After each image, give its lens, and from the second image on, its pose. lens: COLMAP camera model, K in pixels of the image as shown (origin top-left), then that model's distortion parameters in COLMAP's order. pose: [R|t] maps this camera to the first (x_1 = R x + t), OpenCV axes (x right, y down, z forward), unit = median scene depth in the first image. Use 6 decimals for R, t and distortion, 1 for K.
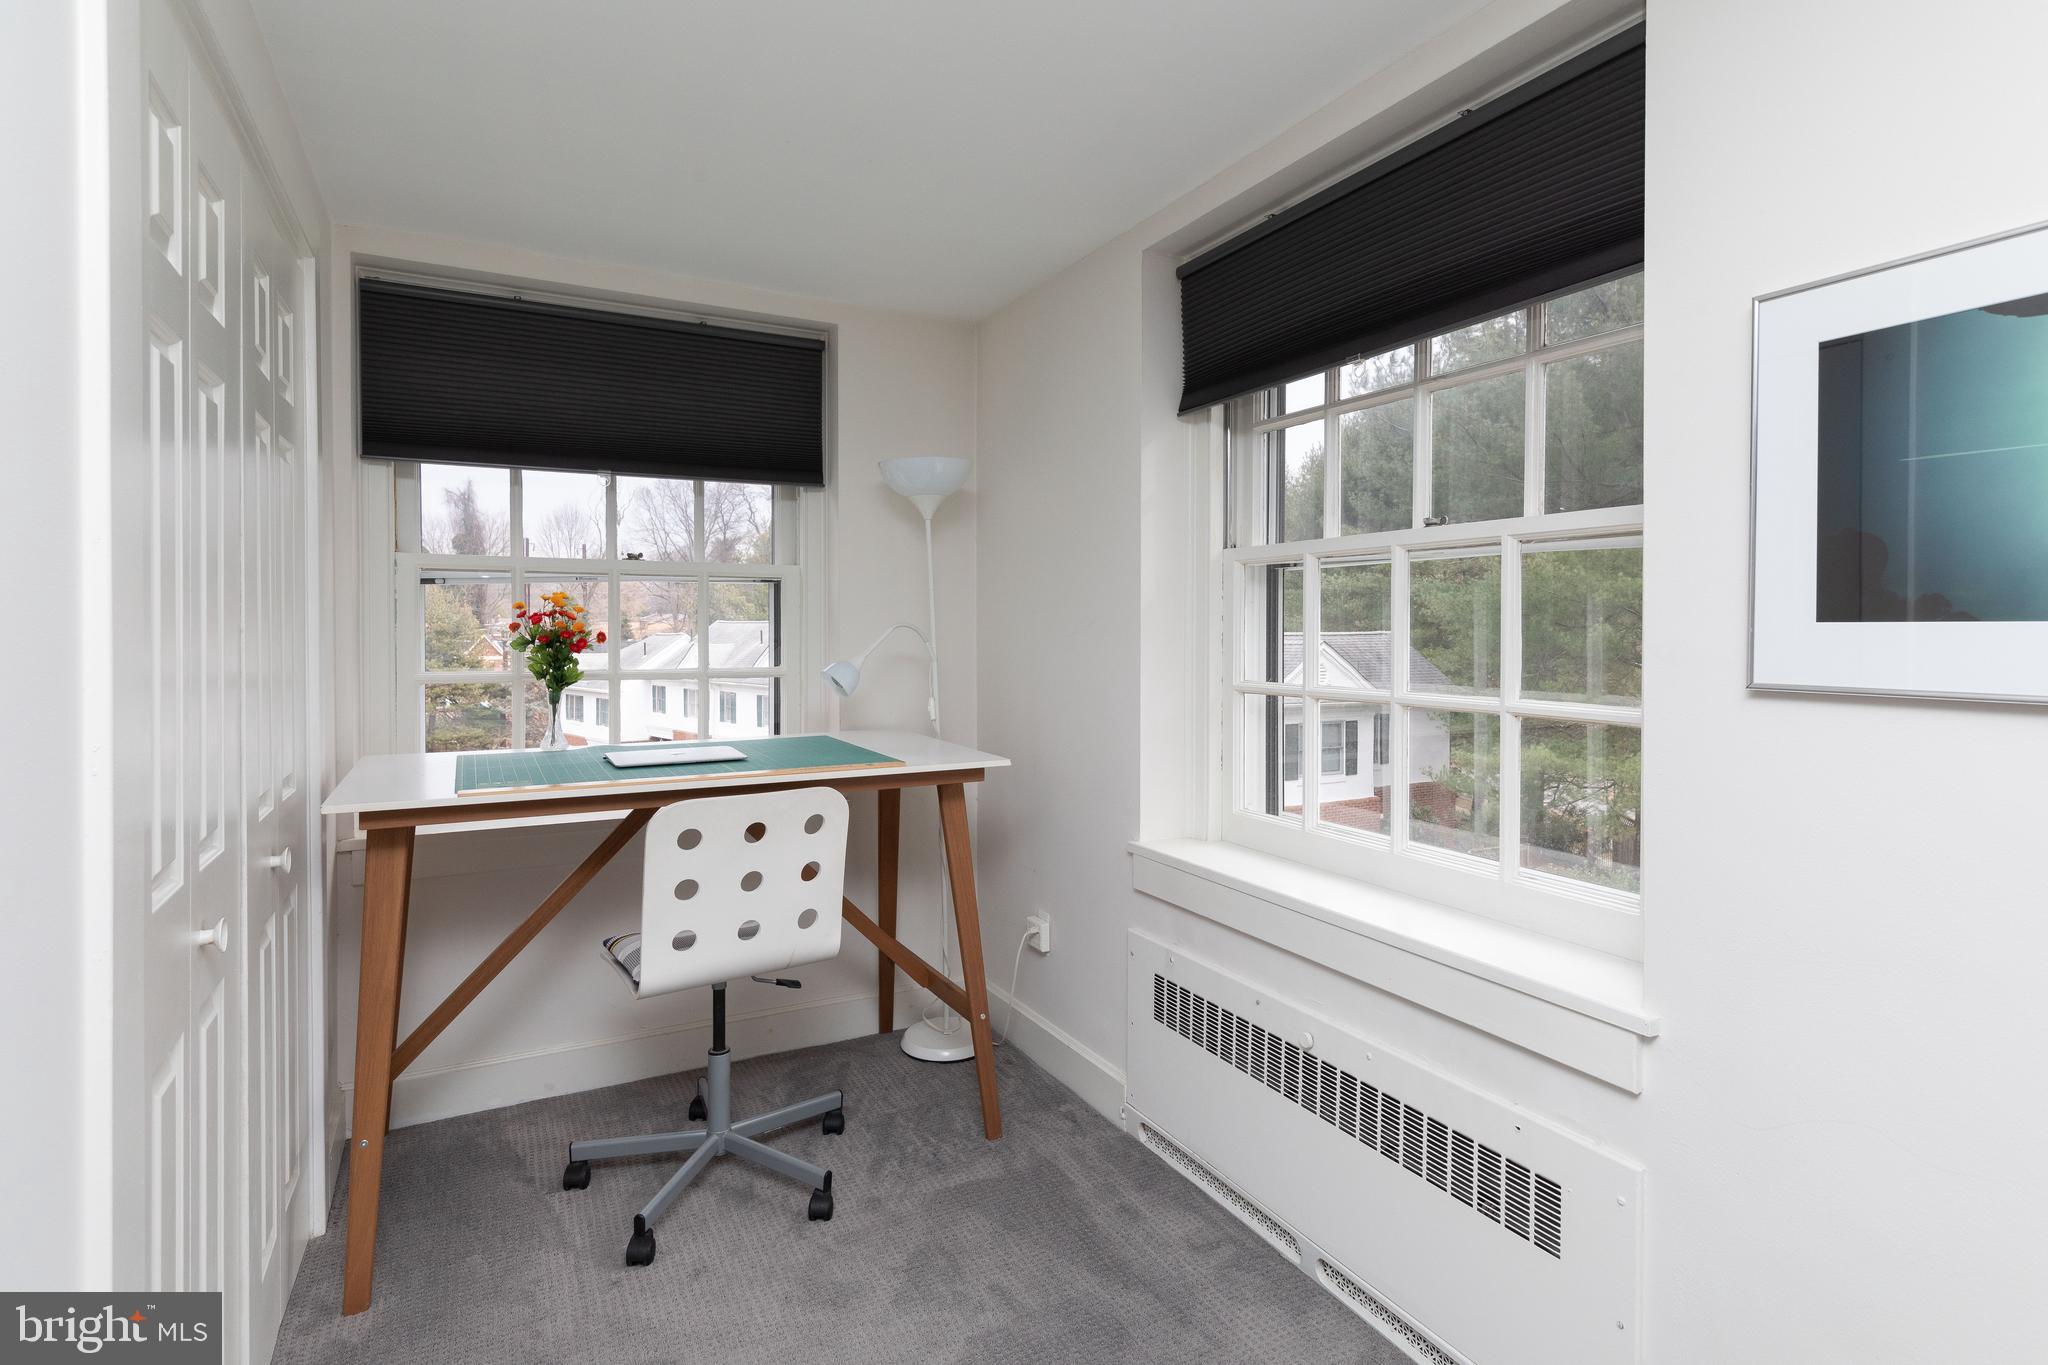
lens RADIAL K [[1046.9, 0, 1052.5], [0, 1046.9, 631.0], [0, 0, 1]] dist [0.010511, -0.001700]
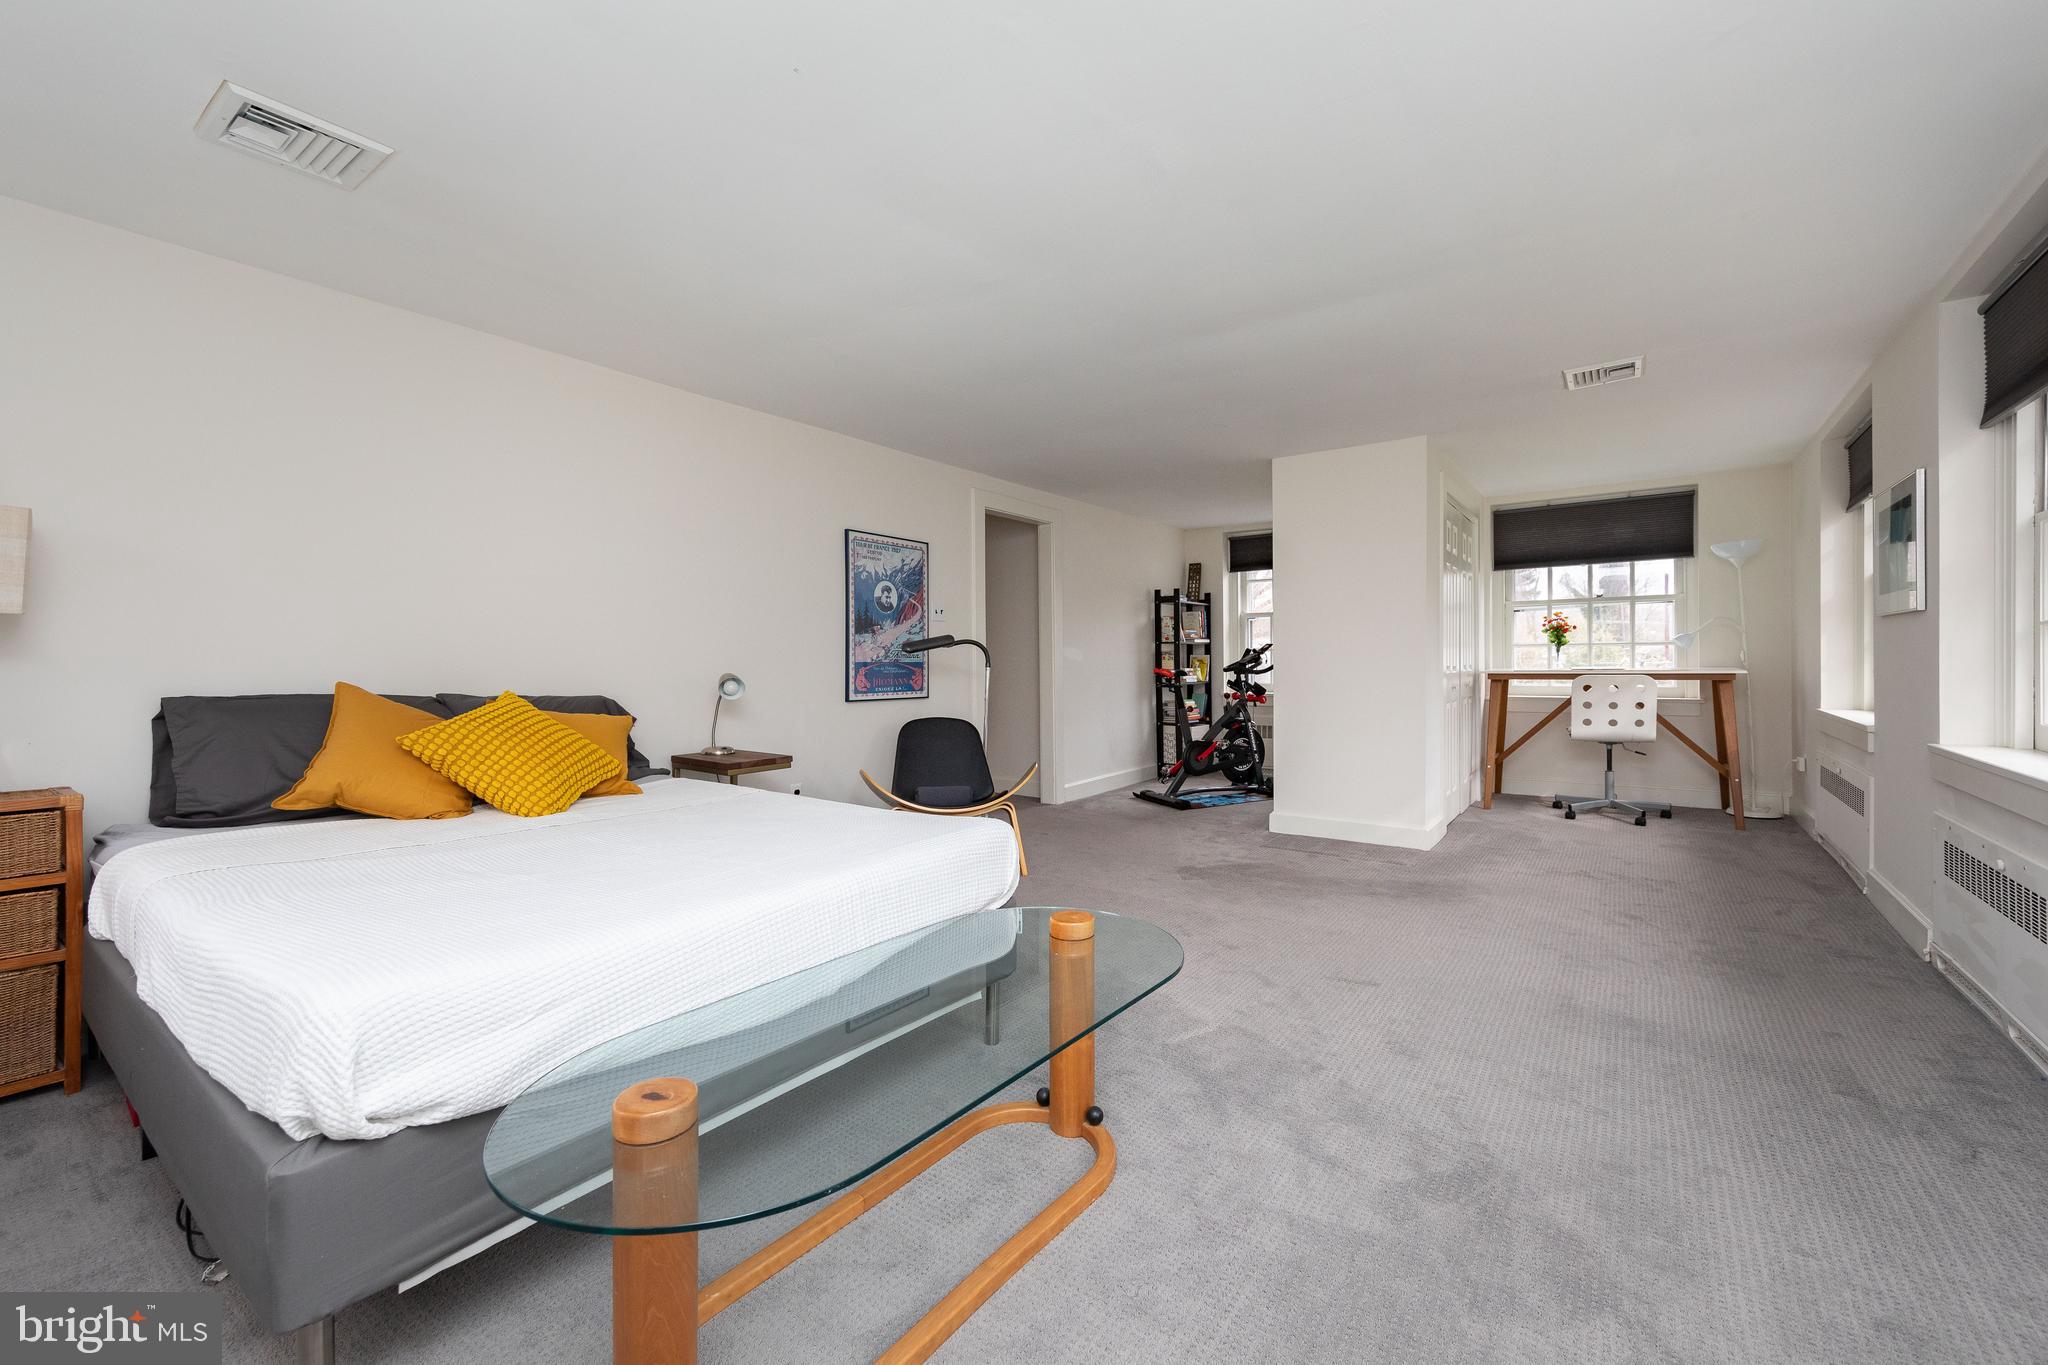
lens RADIAL K [[832.7, 0, 1025.8], [0, 832.7, 675.9], [0, 0, 1]] dist [0.007726, -0.000127]
pose [[0.416450, 0.005807, -0.909140, 0.960346], [0.006069, 0.999940, 0.009167, 0.104717], [0.909138, -0.009335, 0.416389, -1.218988]]
